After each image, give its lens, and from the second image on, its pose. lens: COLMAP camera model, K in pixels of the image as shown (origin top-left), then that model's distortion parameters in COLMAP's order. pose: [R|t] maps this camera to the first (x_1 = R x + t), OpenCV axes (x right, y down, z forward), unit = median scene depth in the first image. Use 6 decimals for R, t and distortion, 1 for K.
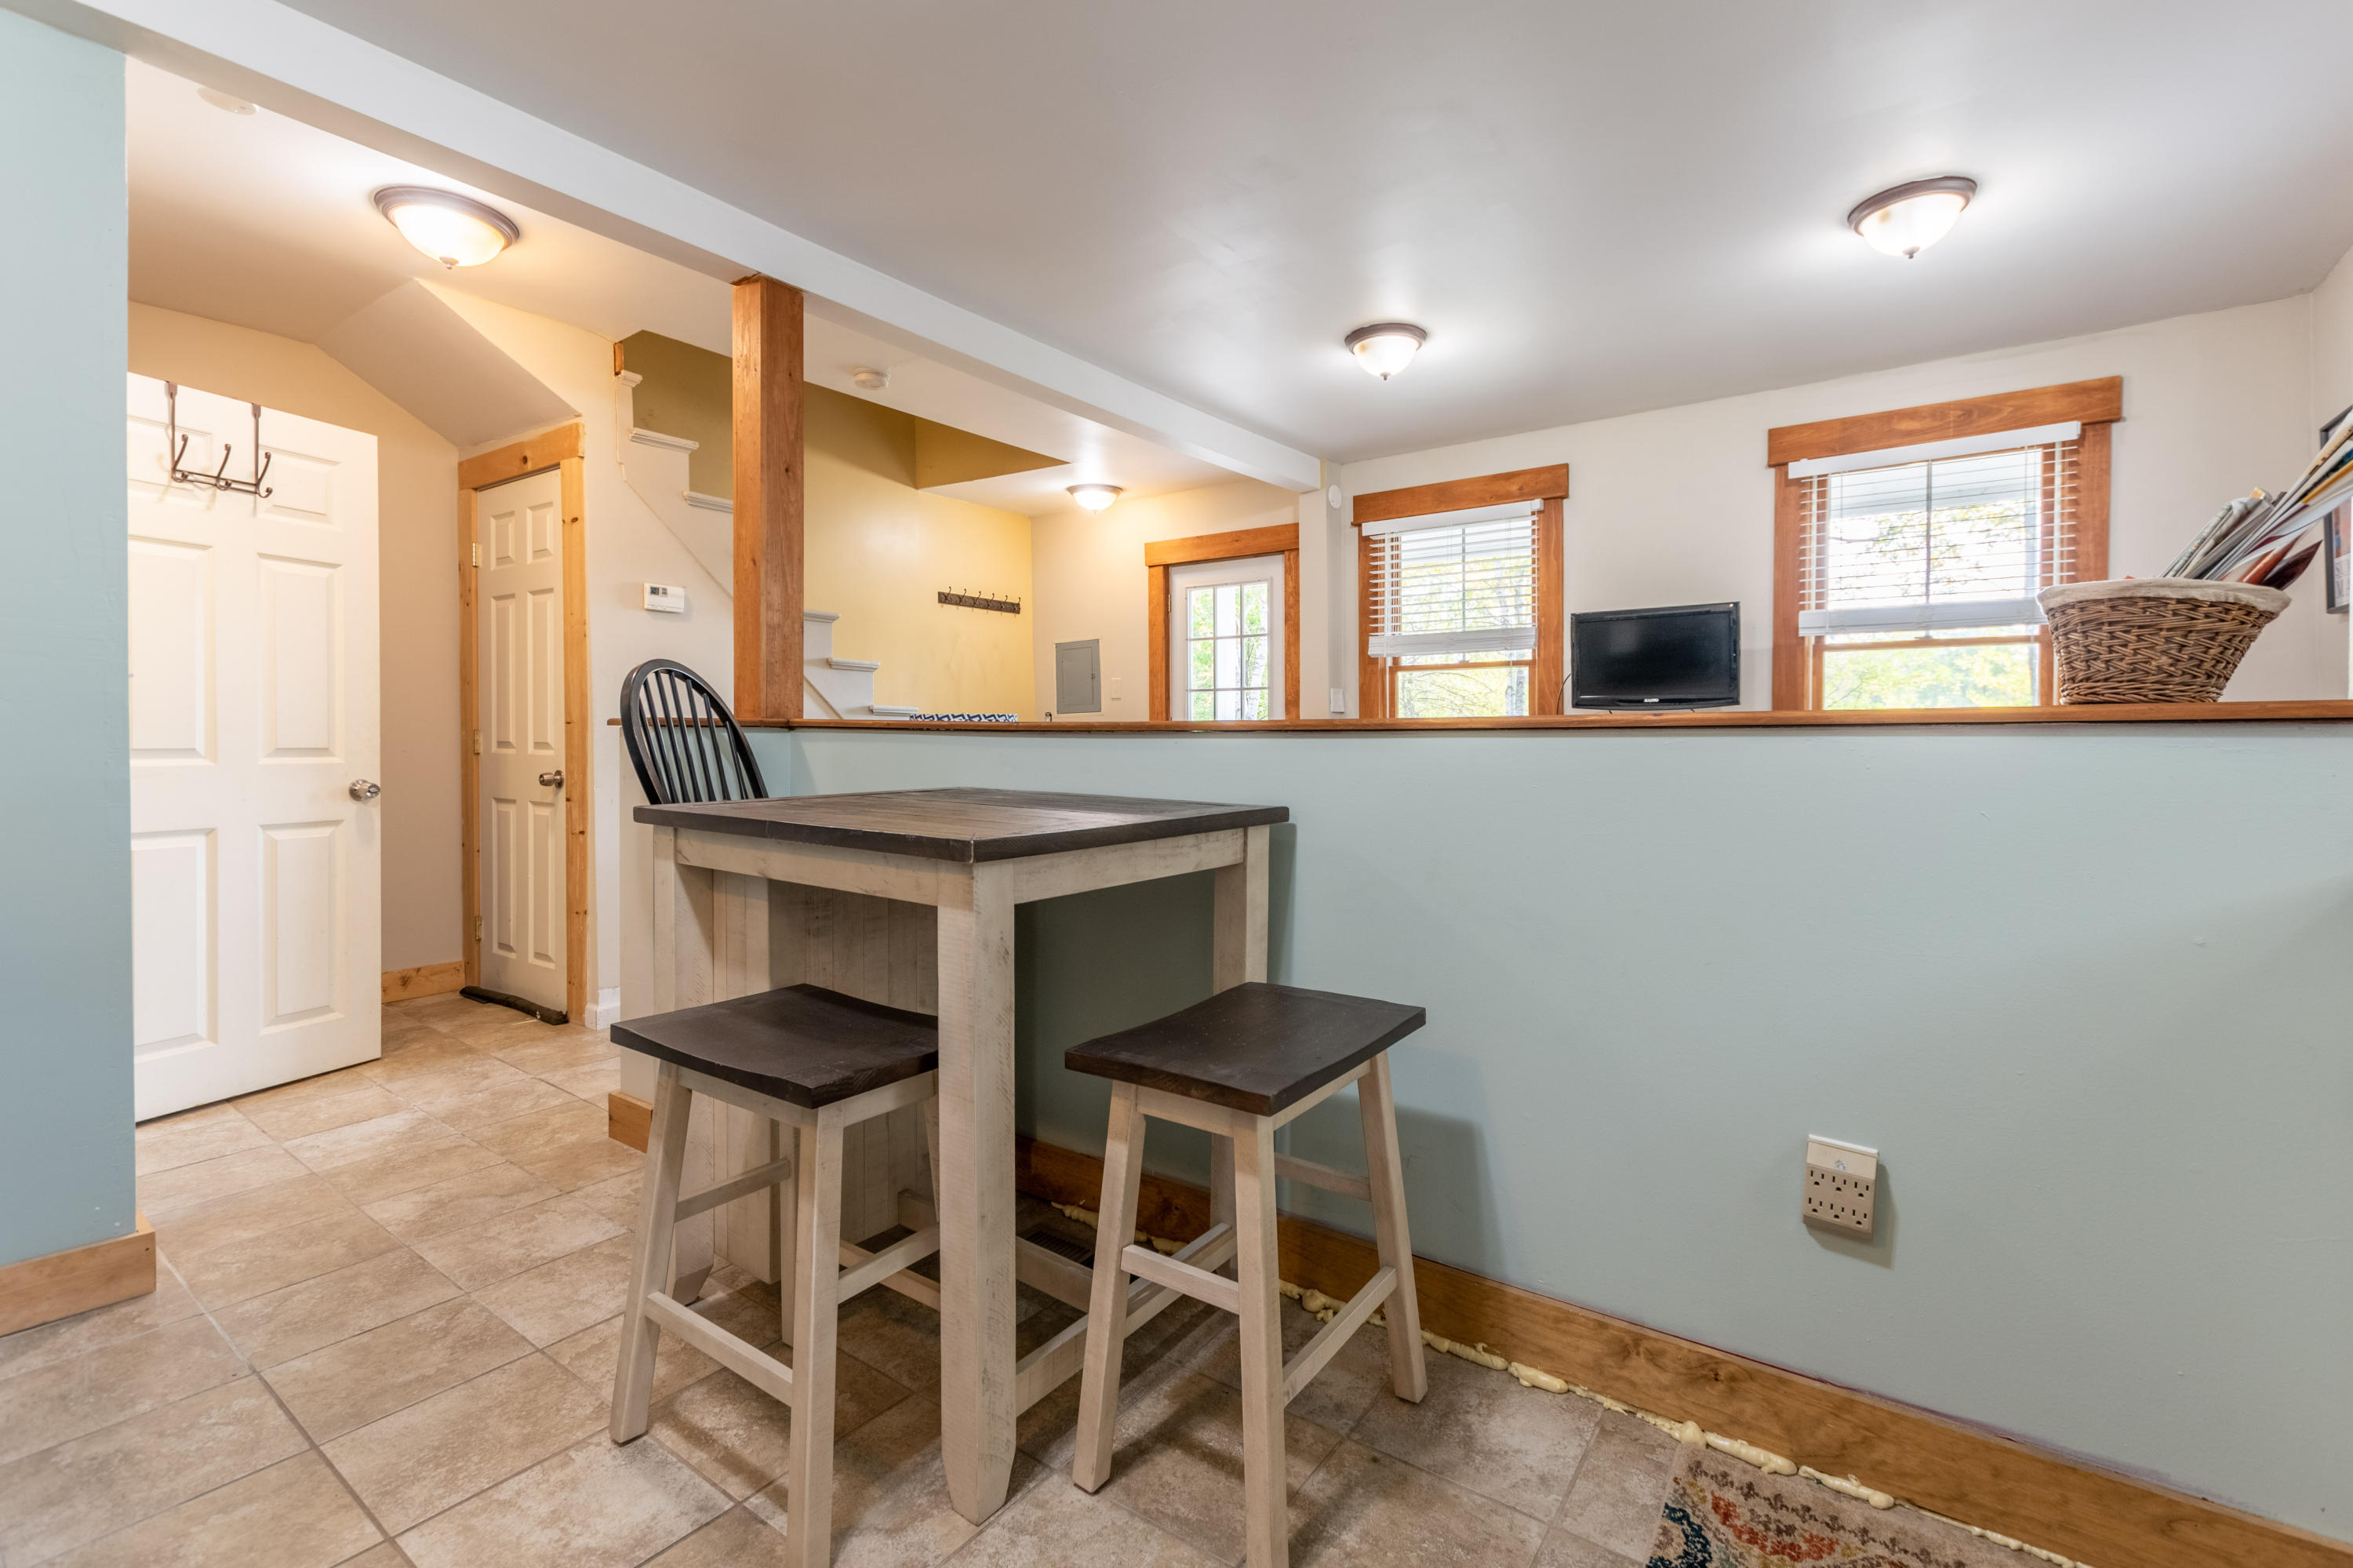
lens RADIAL K [[1027.6, 0, 1176.5], [0, 1027.6, 784.0], [0, 0, 1]] dist [0.000409, 0.000077]
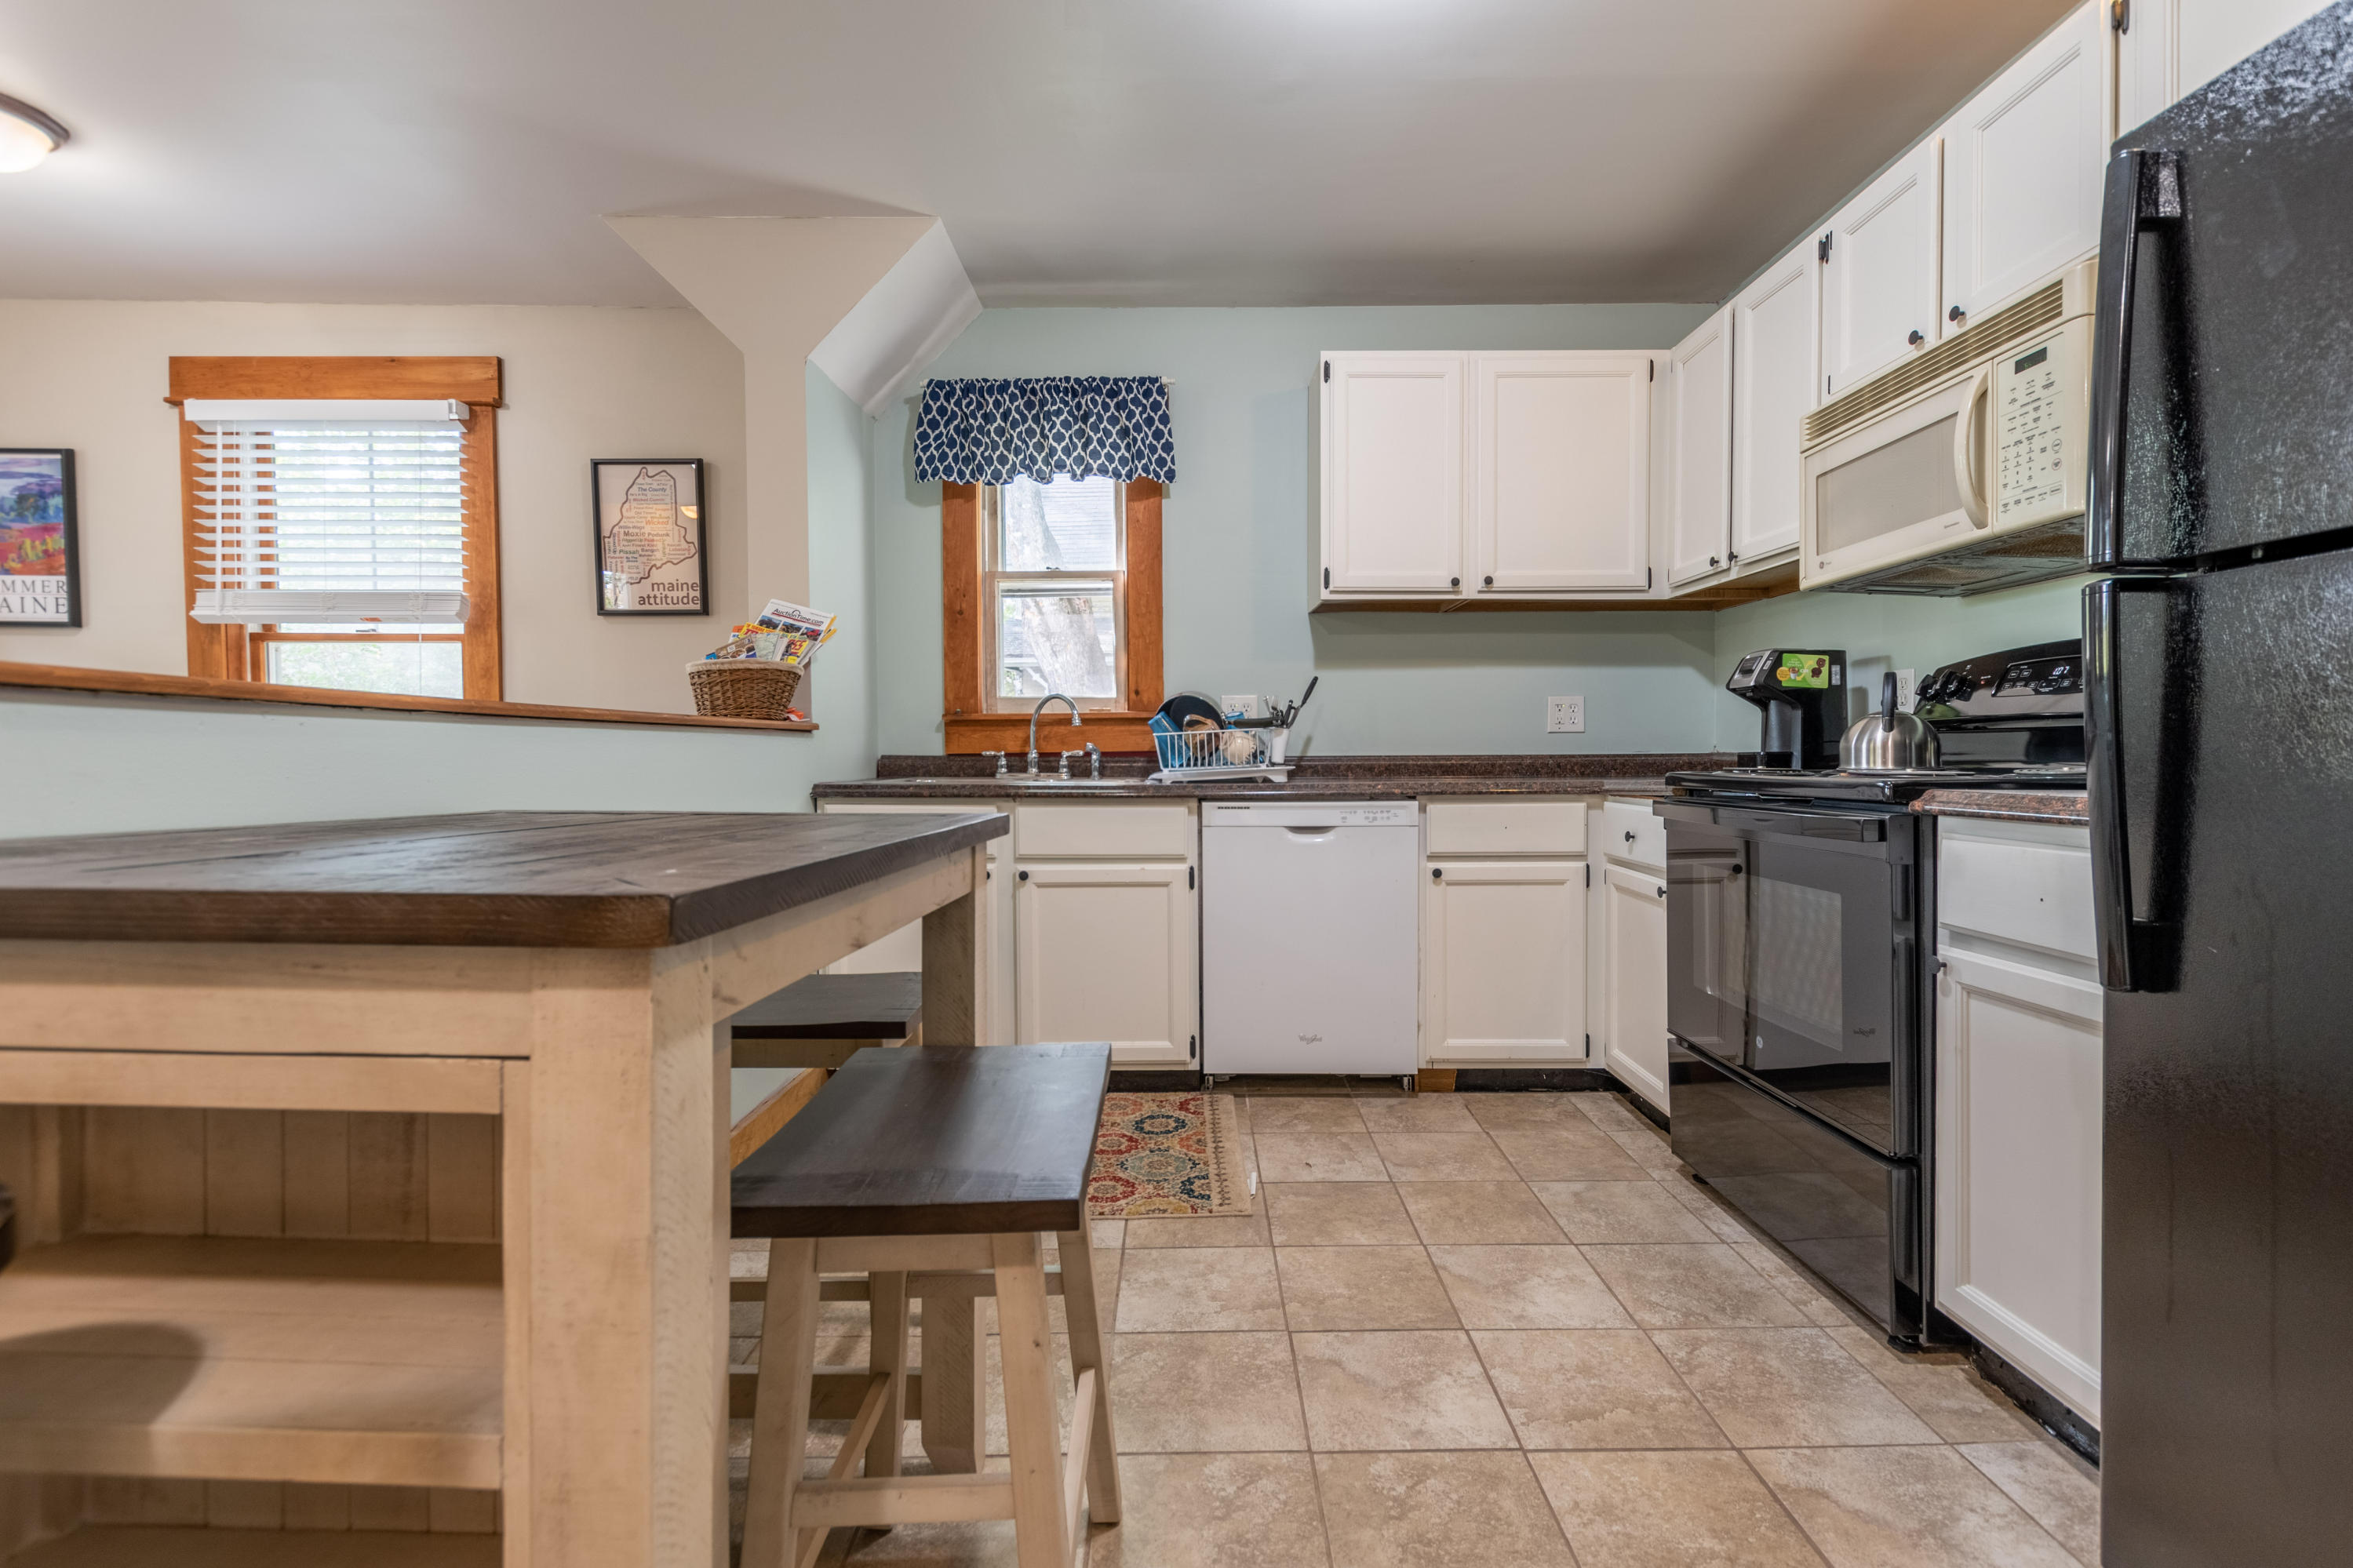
lens RADIAL K [[1027.5, 0, 1176.5], [0, 1027.5, 784.0], [0, 0, 1]] dist [0.000409, 0.000077]
pose [[0.816612, -0.031137, 0.576346, 0.337911], [0.017684, 0.999425, 0.028937, -0.011362], [-0.576916, -0.013438, 0.816693, -0.044043]]
